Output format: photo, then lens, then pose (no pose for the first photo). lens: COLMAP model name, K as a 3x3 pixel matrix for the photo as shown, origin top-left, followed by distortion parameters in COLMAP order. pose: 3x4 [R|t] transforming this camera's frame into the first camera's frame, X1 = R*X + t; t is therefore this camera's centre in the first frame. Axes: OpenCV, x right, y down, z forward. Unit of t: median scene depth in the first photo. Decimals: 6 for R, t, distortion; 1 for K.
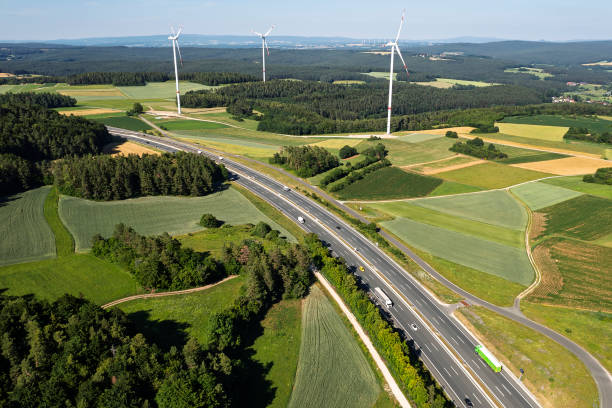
lens RADIAL K [[498.1, 0, 306.0], [0, 498.1, 204.0], [0, 0, 1]] dist [-0.012816, -0.002492]
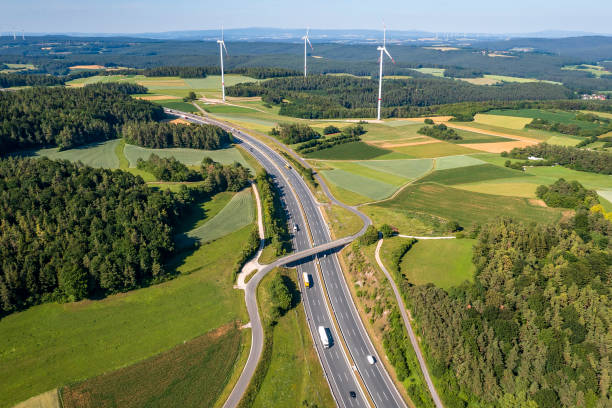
lens RADIAL K [[498.1, 0, 306.0], [0, 498.1, 204.0], [0, 0, 1]] dist [-0.012816, -0.002492]
pose [[0.989209, 0.049396, -0.137930, 0.184862], [-0.047649, 0.998737, 0.015947, 0.067843], [0.138544, -0.009202, 0.990314, -0.308384]]
